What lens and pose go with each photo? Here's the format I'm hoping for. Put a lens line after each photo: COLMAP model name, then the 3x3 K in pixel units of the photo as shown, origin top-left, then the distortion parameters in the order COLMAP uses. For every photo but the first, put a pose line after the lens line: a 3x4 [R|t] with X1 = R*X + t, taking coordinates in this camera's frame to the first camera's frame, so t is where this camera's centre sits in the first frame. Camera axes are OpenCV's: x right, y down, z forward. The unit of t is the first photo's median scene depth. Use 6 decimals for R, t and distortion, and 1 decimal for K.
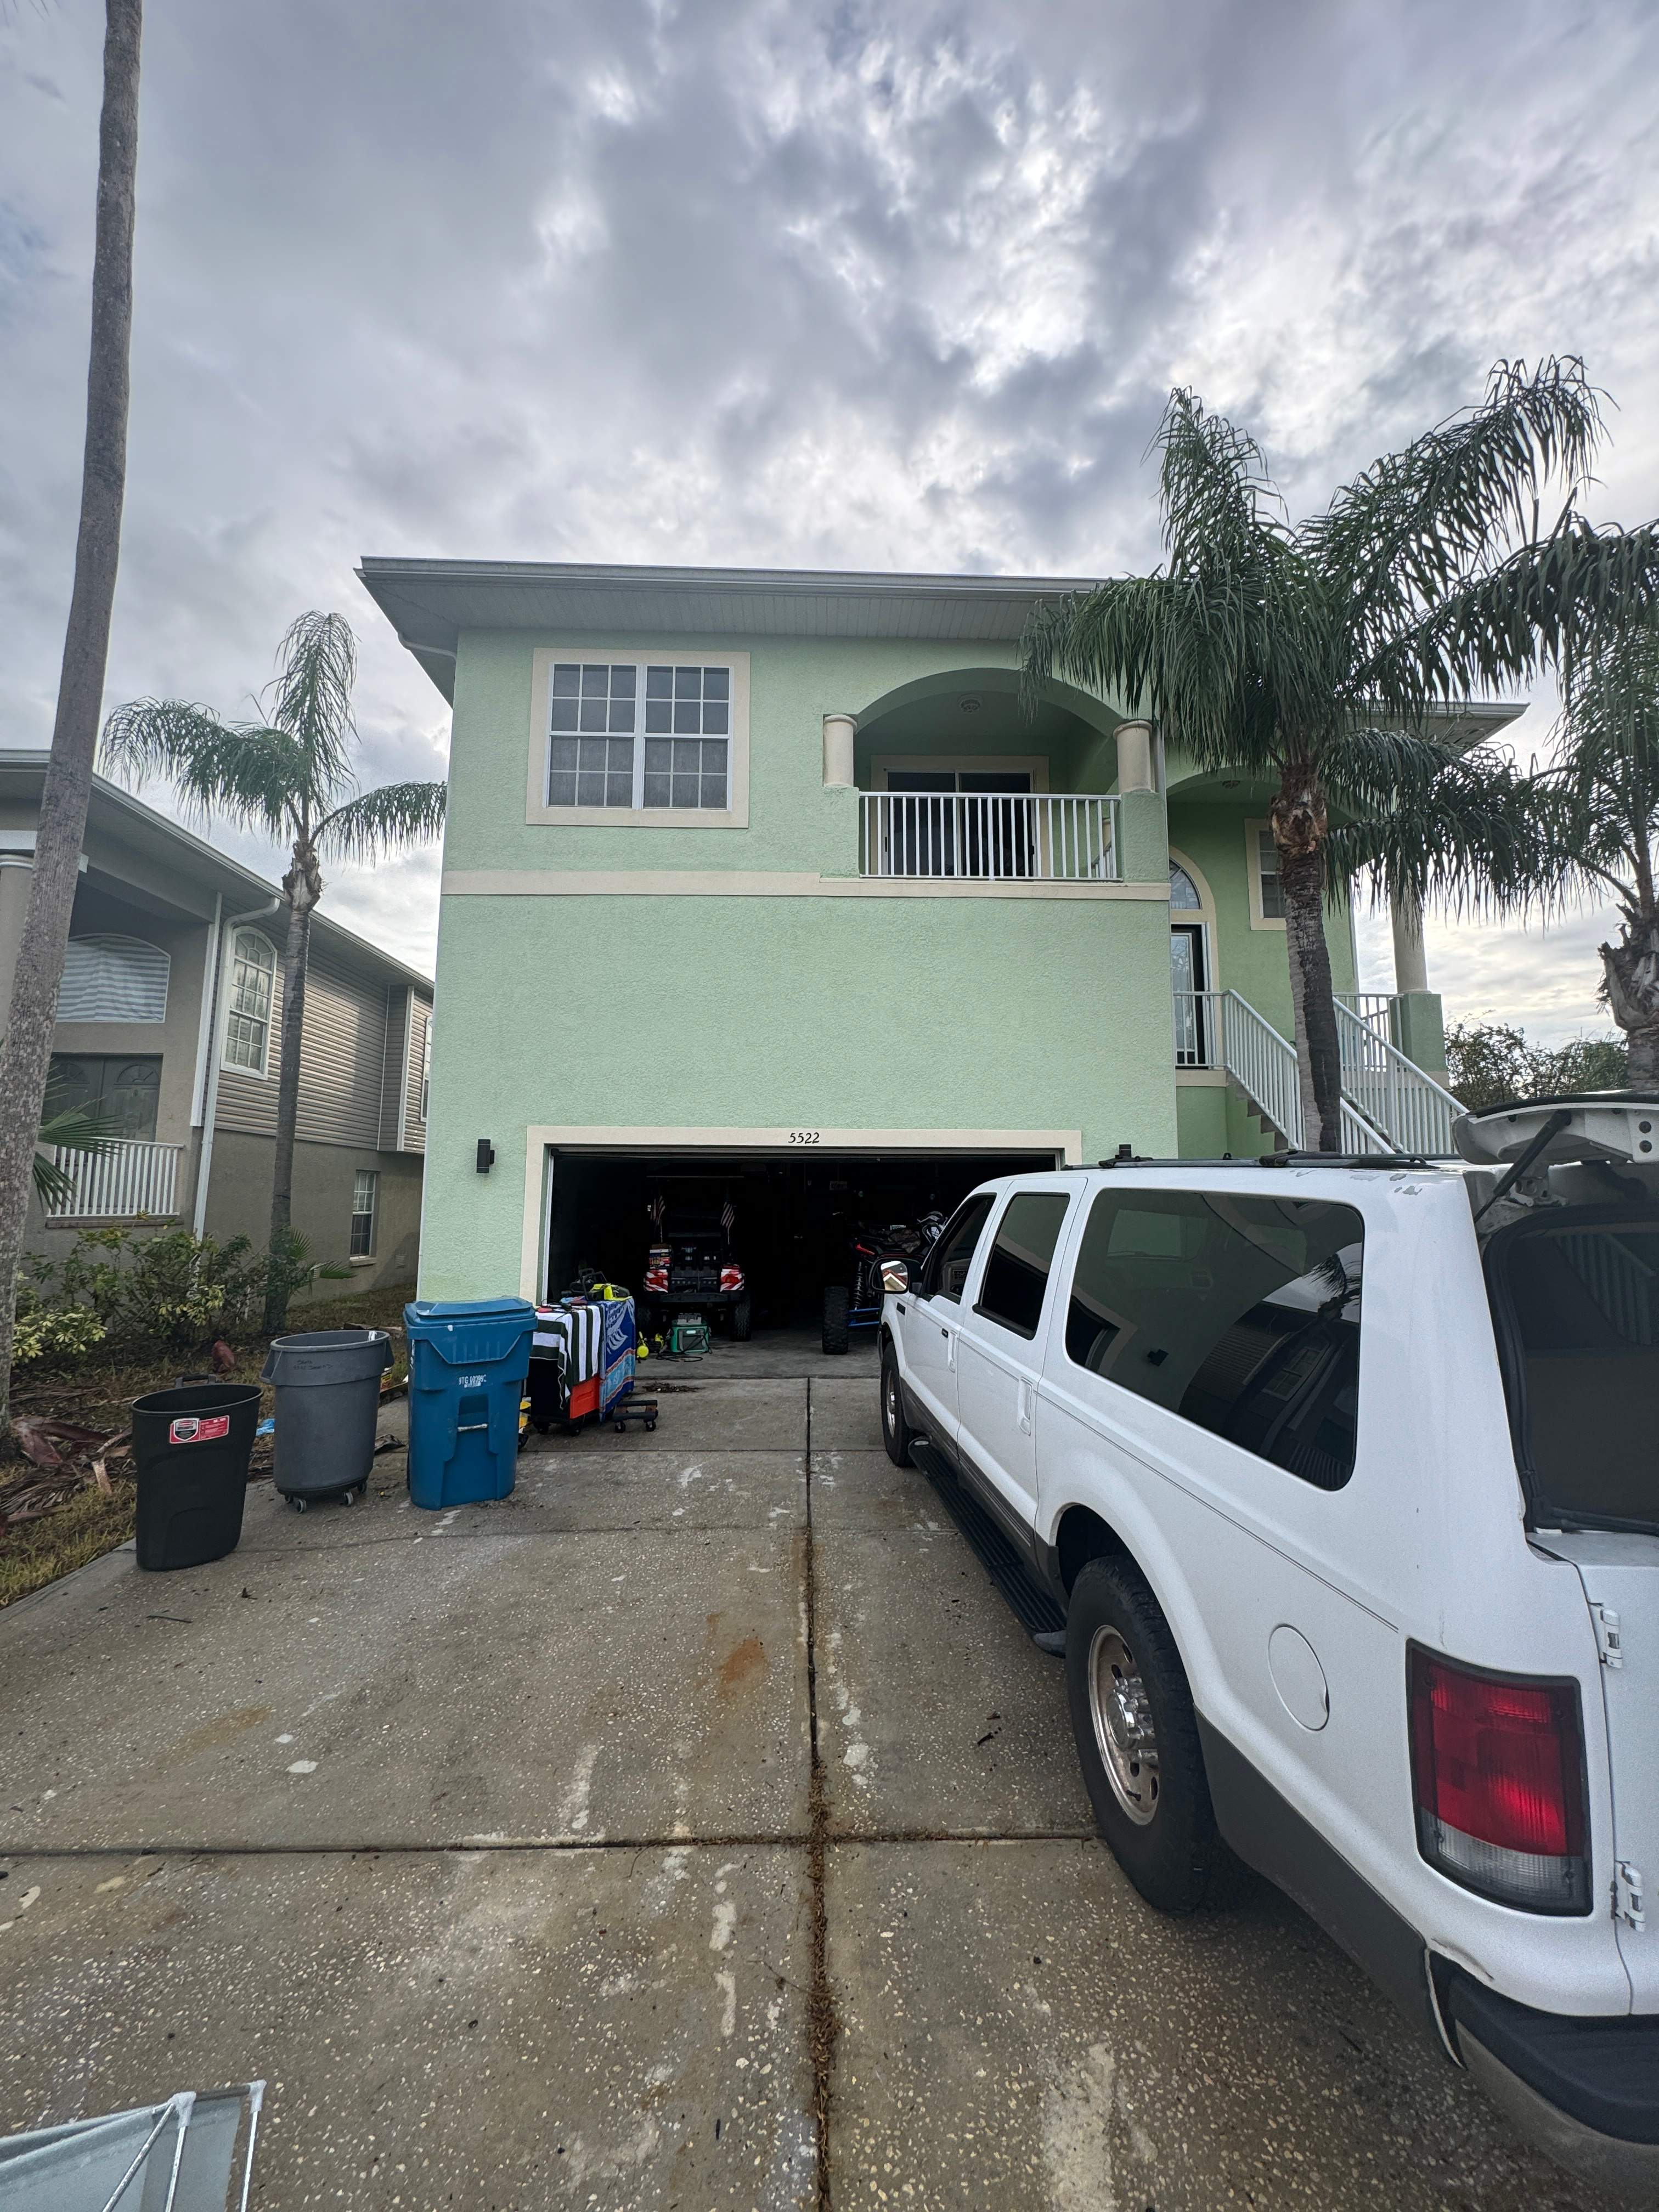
lens RADIAL K [[876.2, 0, 829.5], [0, 876.2, 1106.0], [0, 0, 1]] dist [-0.003824, 0.000938]
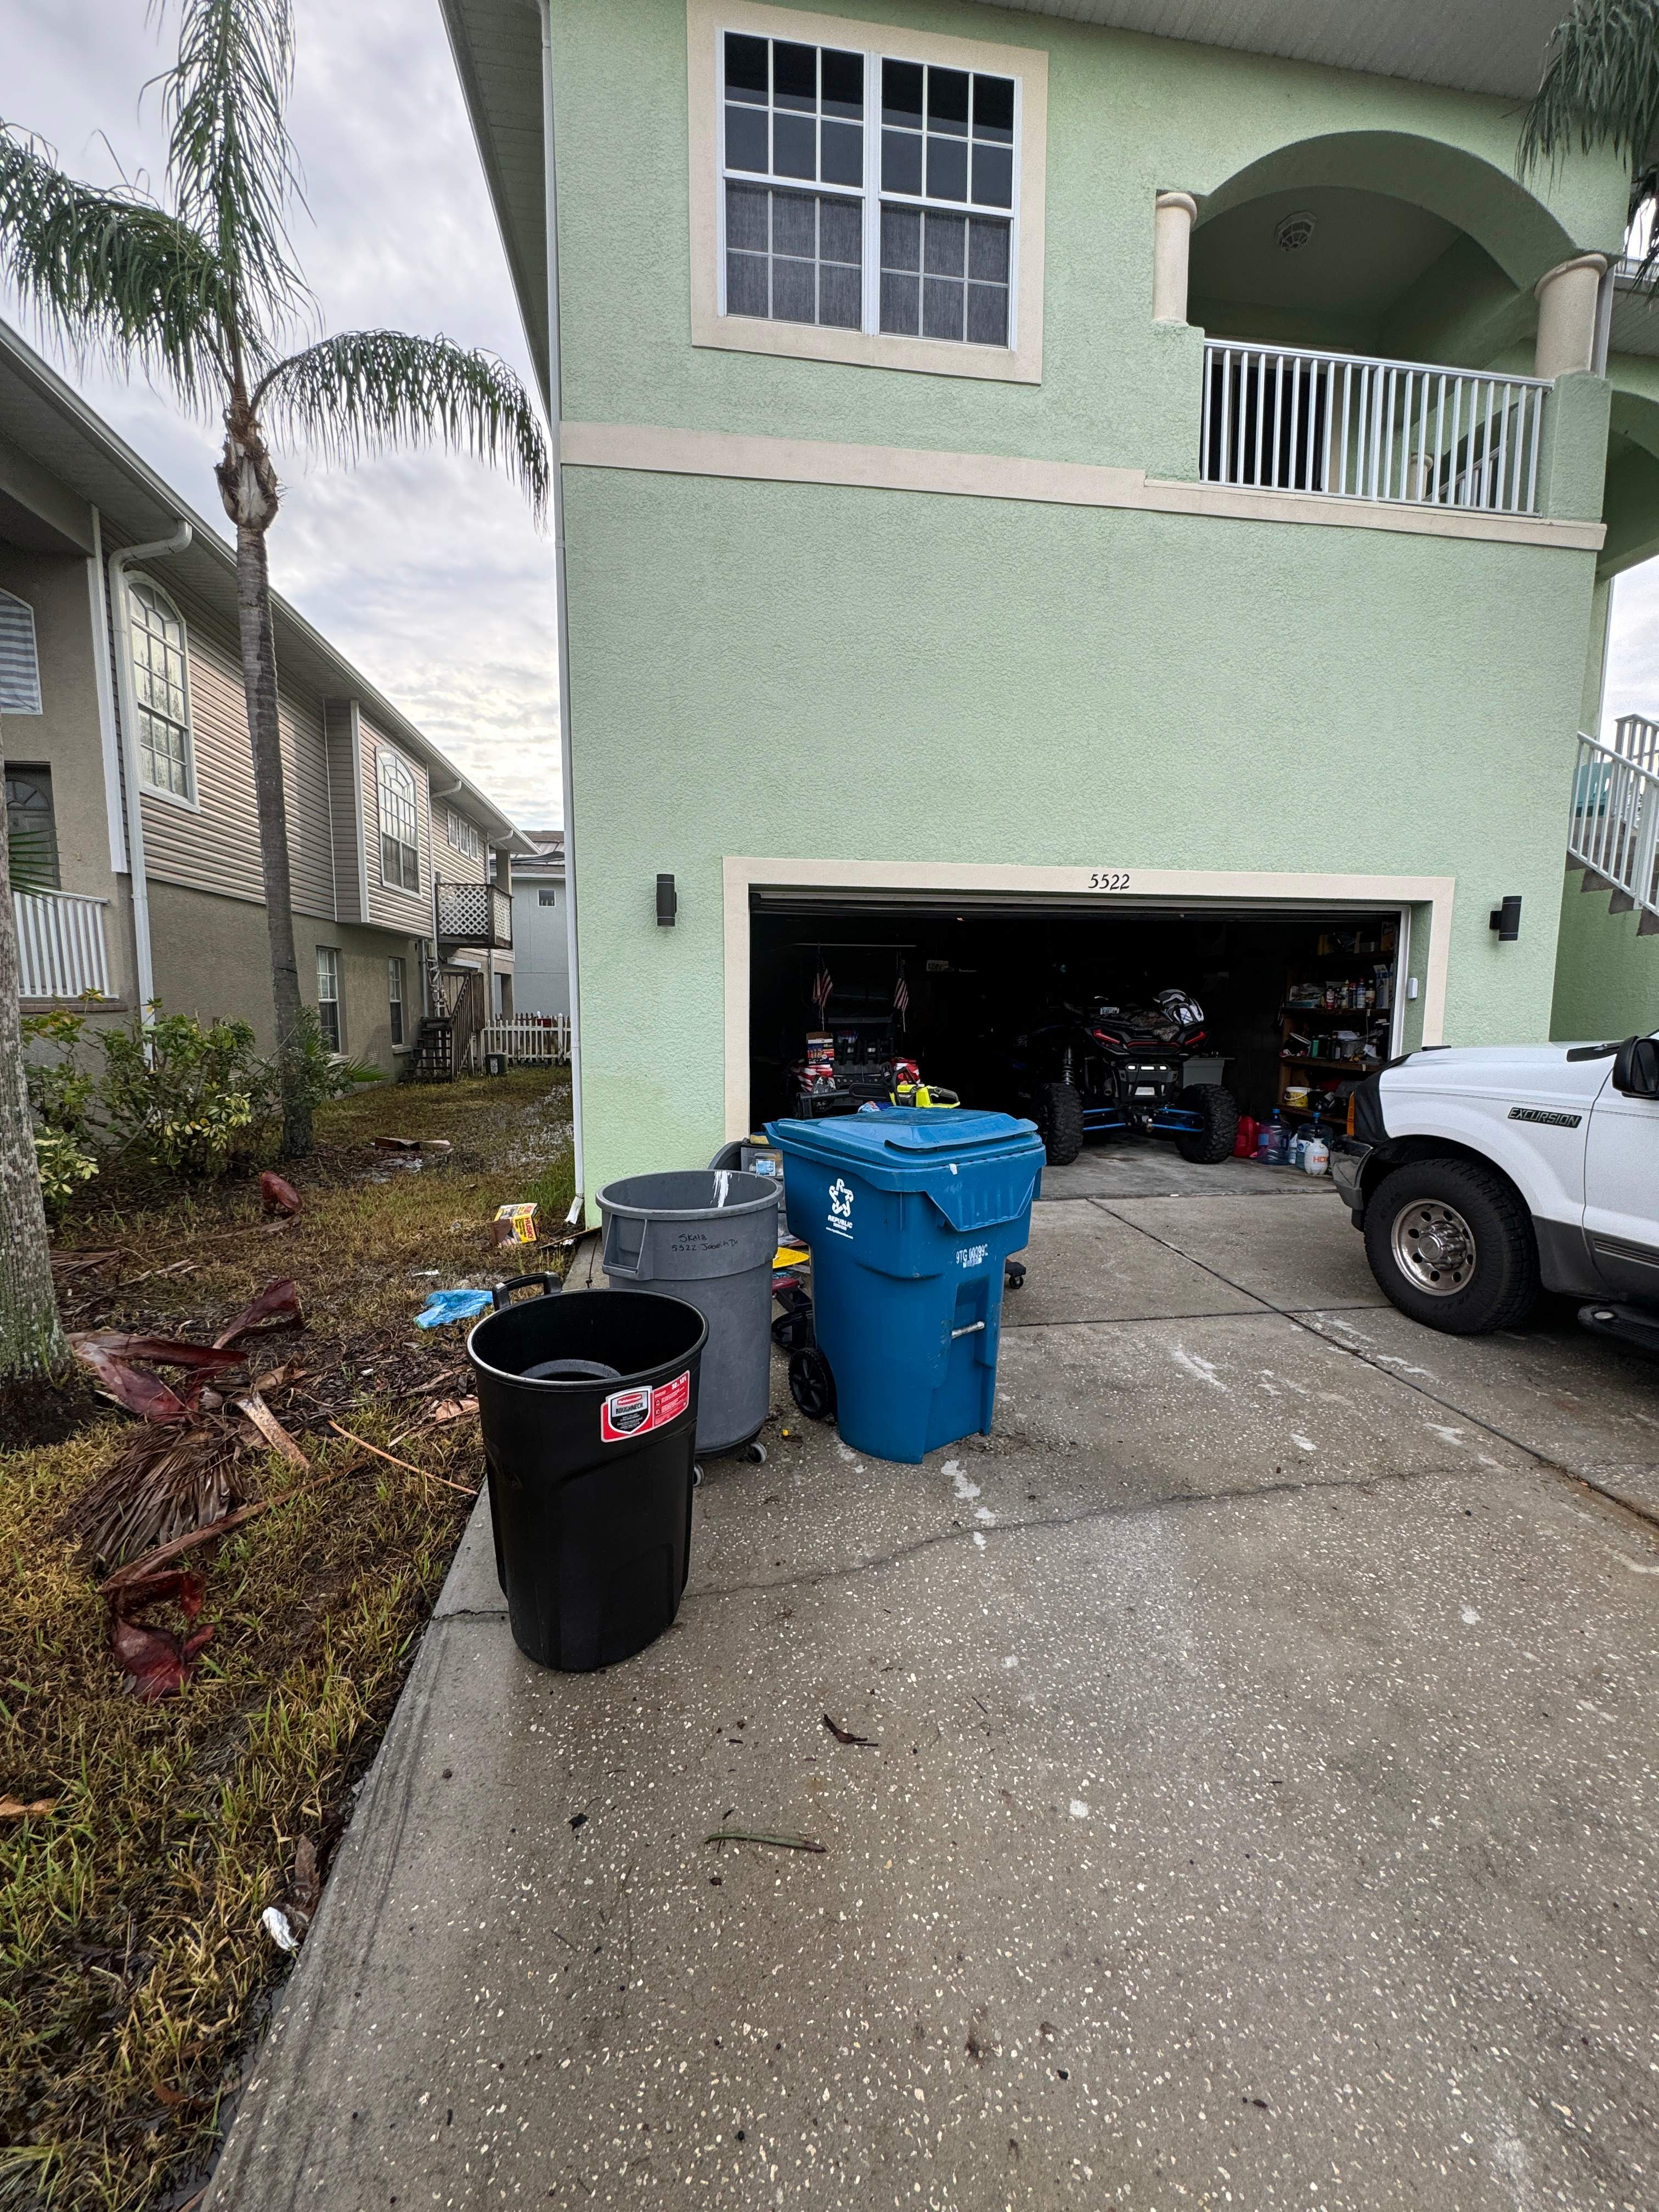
lens RADIAL K [[876.2, 0, 829.5], [0, 876.2, 1106.0], [0, 0, 1]] dist [-0.003824, 0.000938]
pose [[0.992785, -0.015194, 0.118945, -0.518402], [-0.012468, 0.973482, 0.228422, 0.081924], [-0.119261, -0.228257, 0.966269, 0.440142]]
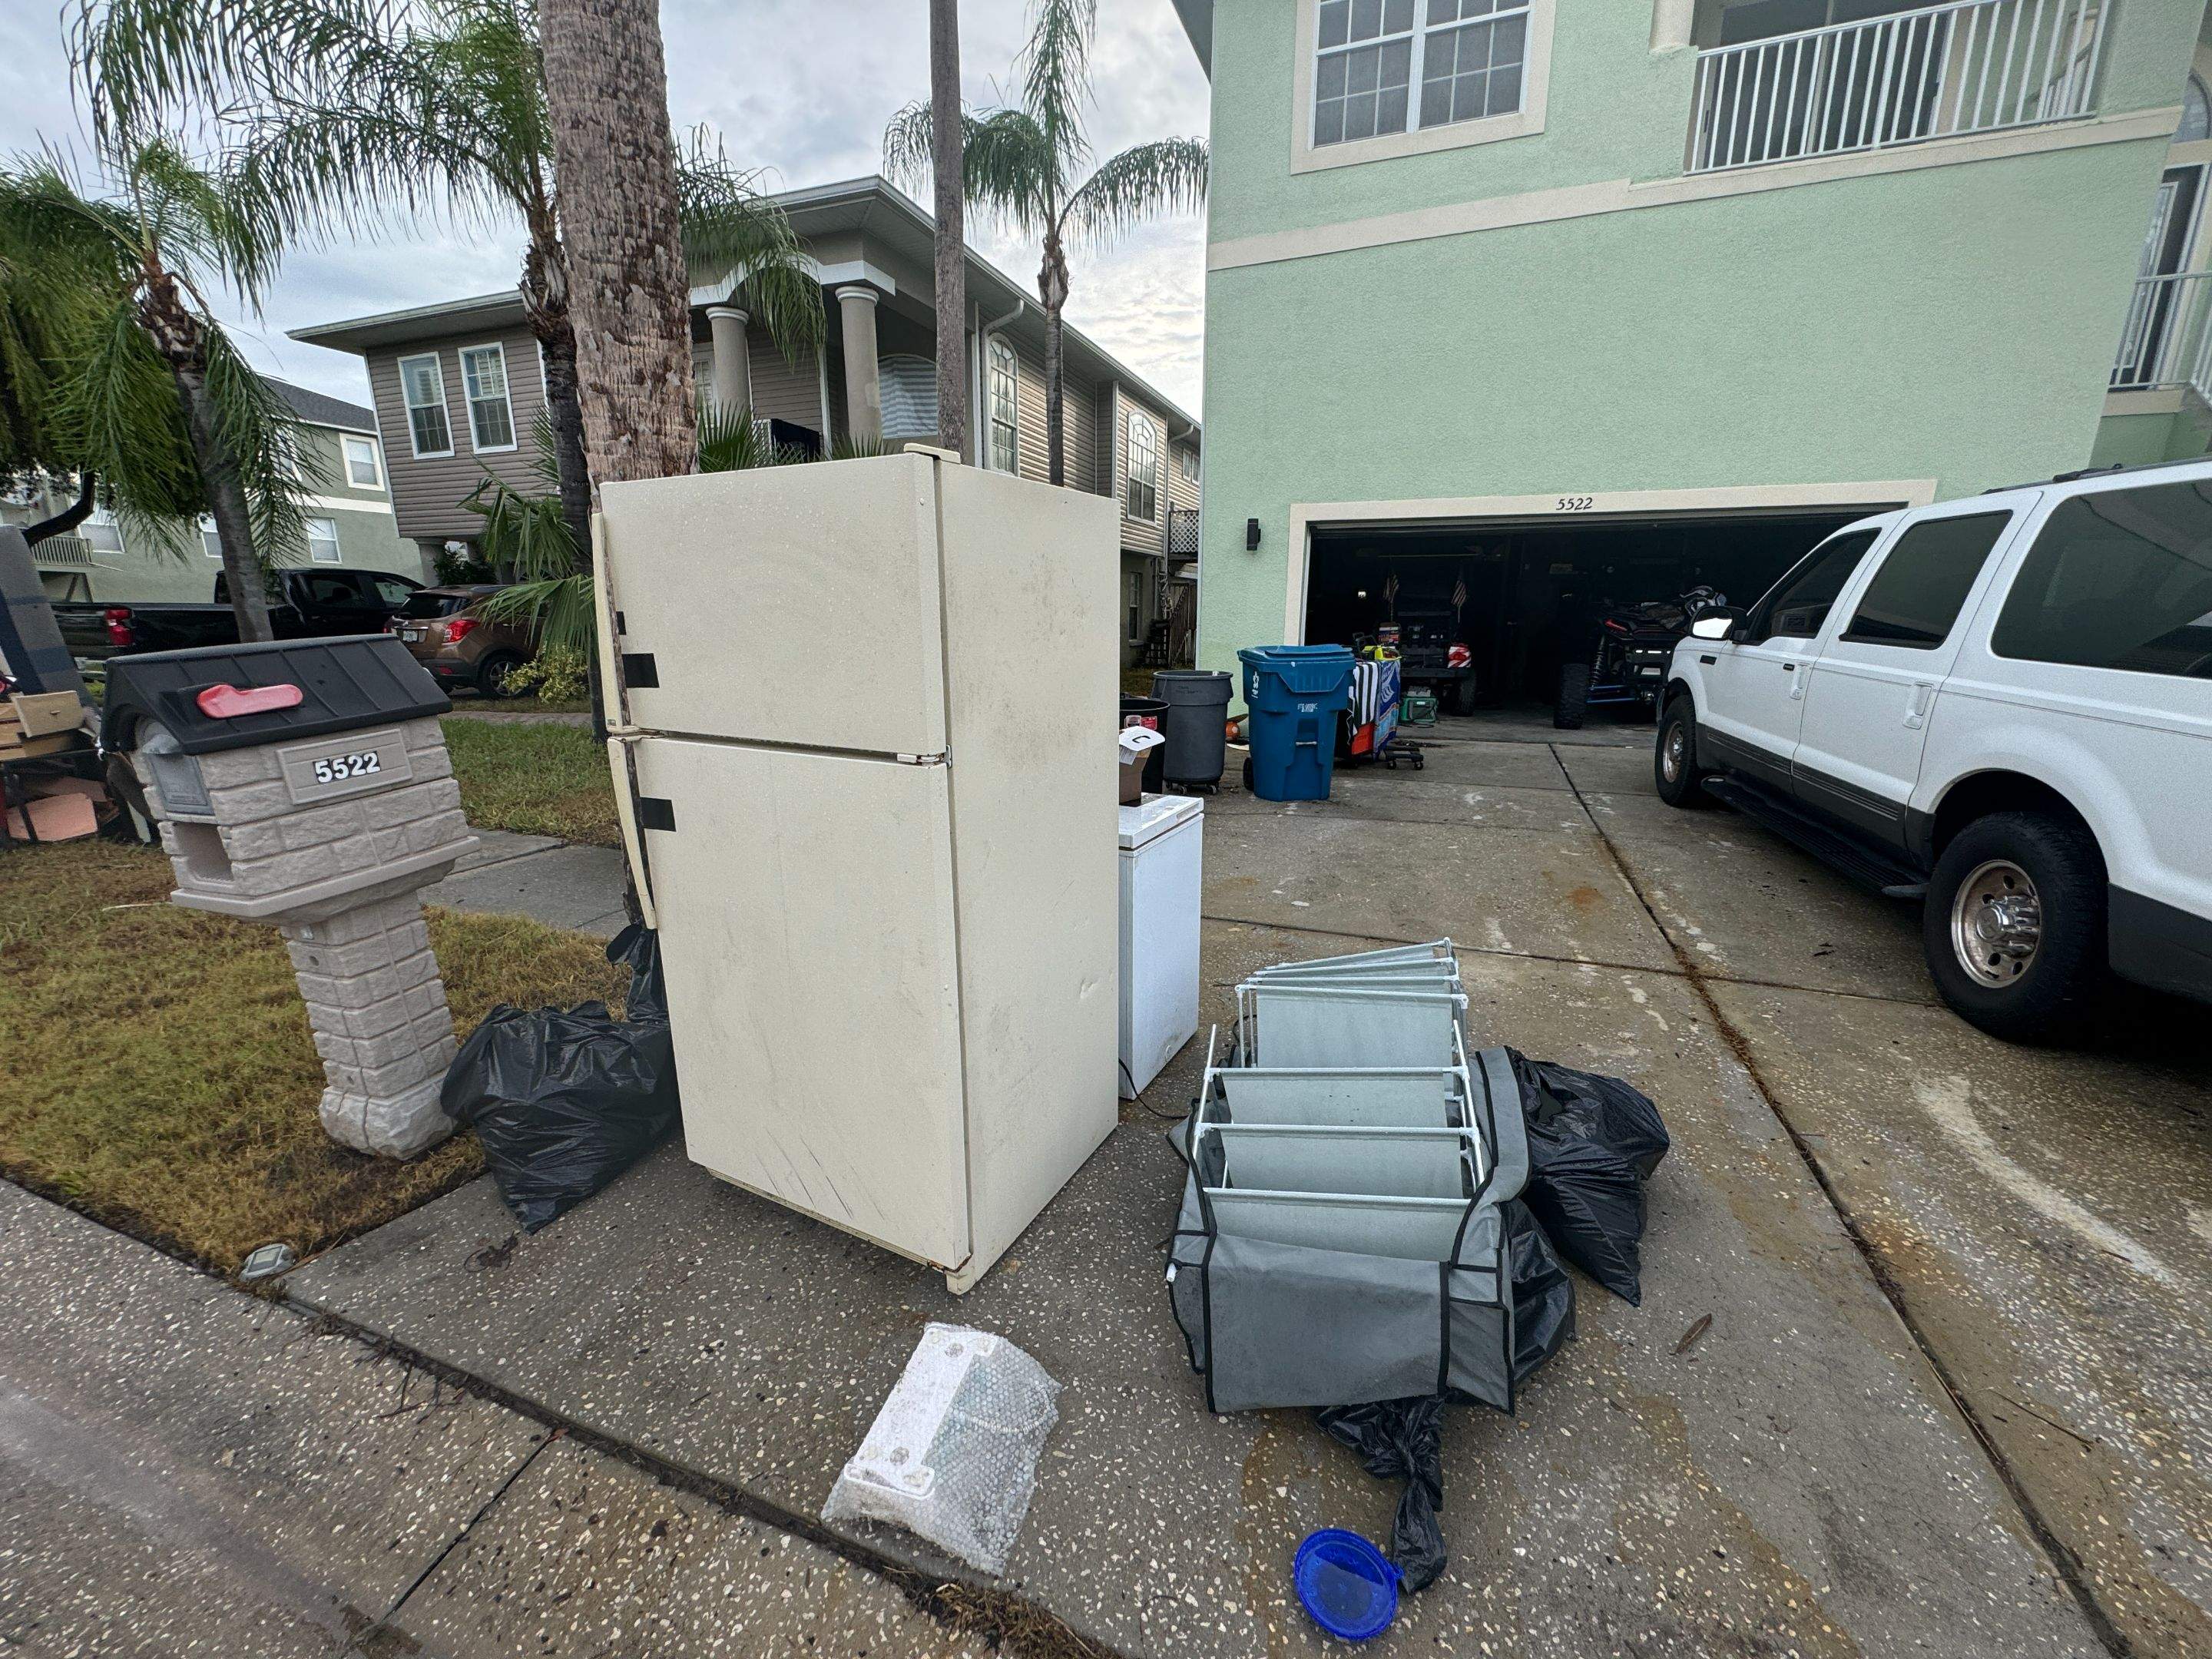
lens RADIAL K [[881.2, 0, 1107.4], [0, 881.2, 824.6], [0, 0, 1]] dist [-0.000766, -0.000071]
pose [[0.924724, 0.086313, -0.370724, -0.173459], [0.045381, 0.942005, 0.332517, 0.034919], [0.377924, -0.324310, 0.867177, -0.242158]]
